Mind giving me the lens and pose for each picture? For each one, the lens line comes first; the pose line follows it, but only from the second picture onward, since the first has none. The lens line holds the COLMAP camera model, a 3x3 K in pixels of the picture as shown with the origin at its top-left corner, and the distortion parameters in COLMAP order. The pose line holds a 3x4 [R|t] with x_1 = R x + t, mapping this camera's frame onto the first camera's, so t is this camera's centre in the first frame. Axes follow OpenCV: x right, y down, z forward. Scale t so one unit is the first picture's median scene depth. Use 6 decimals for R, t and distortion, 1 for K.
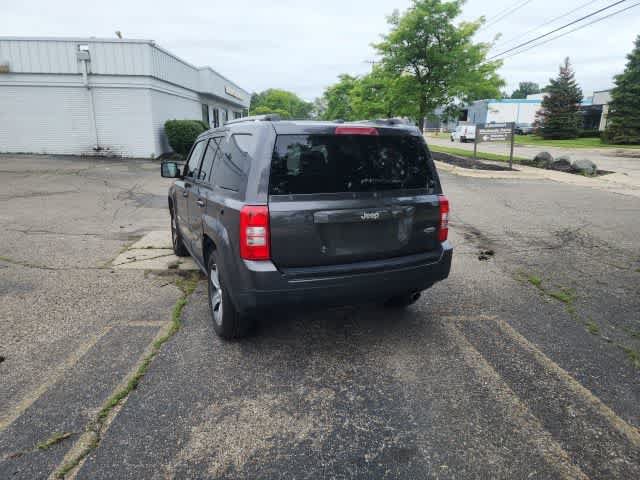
lens RADIAL K [[427.3, 0, 321.9], [0, 427.3, 231.3], [0, 0, 1]] dist [0.076671, -0.066326]
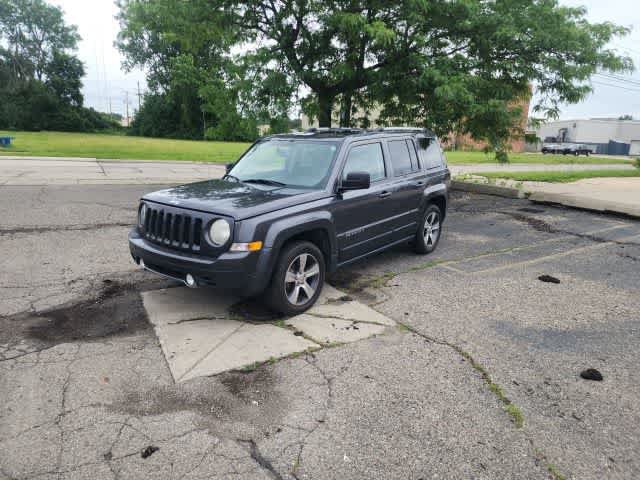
lens RADIAL K [[427.3, 0, 322.2], [0, 427.3, 237.1], [0, 0, 1]] dist [0.076671, -0.066326]
pose [[-0.442850, -0.226118, 0.867614, -1.038944], [0.166486, 0.930109, 0.327384, -0.313920], [-0.881003, 0.289427, -0.374253, 1.352817]]
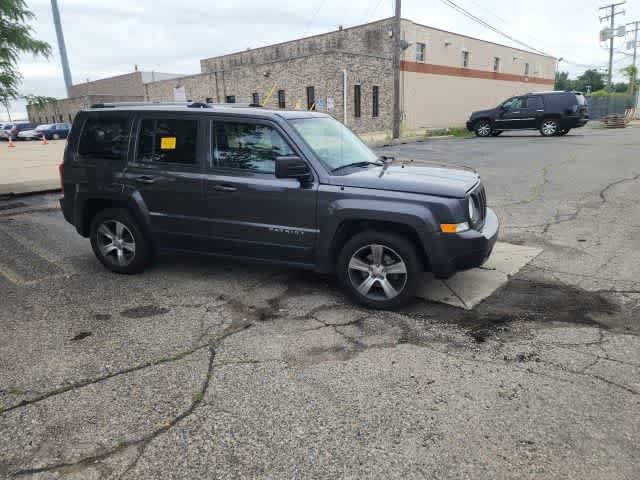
lens RADIAL K [[427.7, 0, 321.3], [0, 427.7, 233.4], [0, 0, 1]] dist [0.073763, -0.064457]
pose [[-0.707650, 0.193664, -0.679504, 0.437451], [-0.132995, 0.908004, 0.397293, -0.341900], [0.693933, 0.371515, -0.616793, 1.595164]]
